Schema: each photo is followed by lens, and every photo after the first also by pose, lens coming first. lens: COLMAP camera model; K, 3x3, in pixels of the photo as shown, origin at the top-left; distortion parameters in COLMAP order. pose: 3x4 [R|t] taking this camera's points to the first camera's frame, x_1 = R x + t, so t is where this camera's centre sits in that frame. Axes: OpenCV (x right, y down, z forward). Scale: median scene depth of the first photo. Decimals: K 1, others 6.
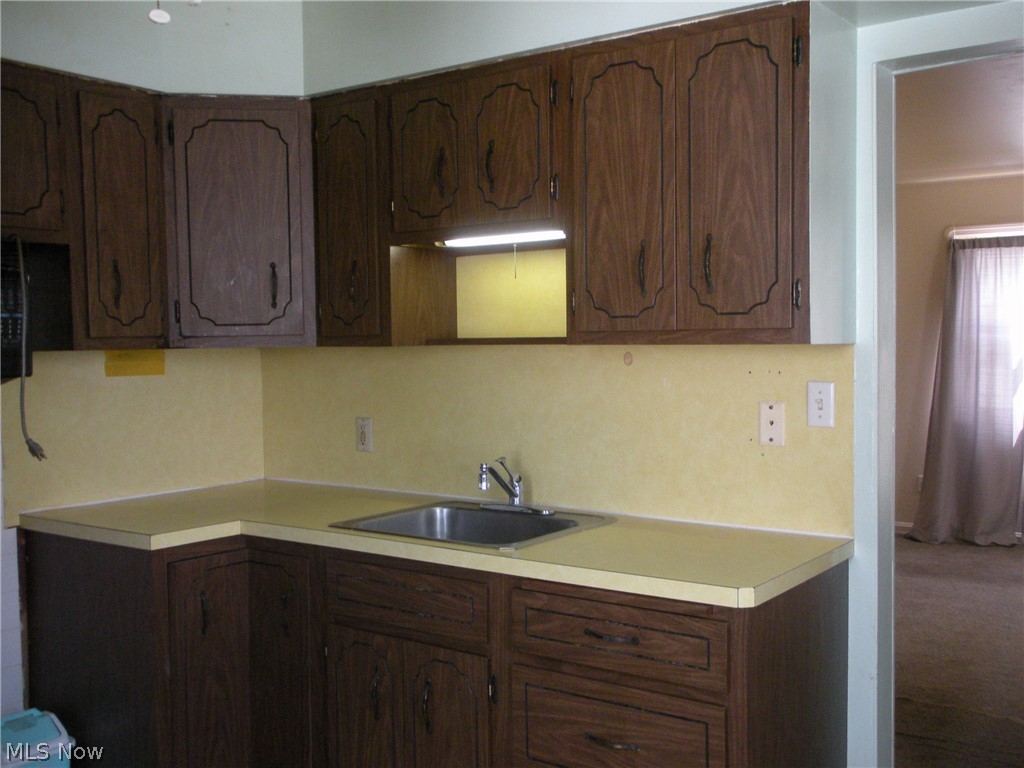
lens RADIAL K [[1058.8, 0, 511.3], [0, 1058.8, 388.9], [0, 0, 1]] dist [0.019321, 0.000000]
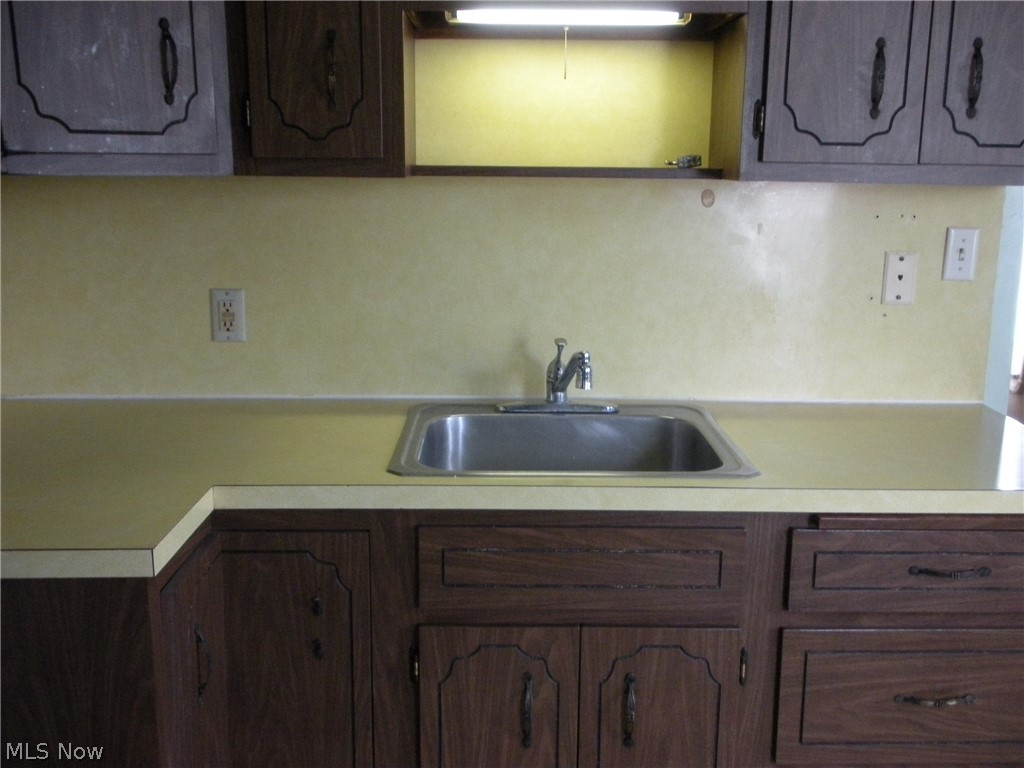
lens RADIAL K [[1058.8, 0, 514.9], [0, 1058.8, 381.2], [0, 0, 1]] dist [0.019321, 0.000000]
pose [[0.791974, -0.104083, 0.601618, -0.528831], [0.006649, 0.986774, 0.161963, -0.026150], [-0.610518, -0.124271, 0.782192, 0.527828]]
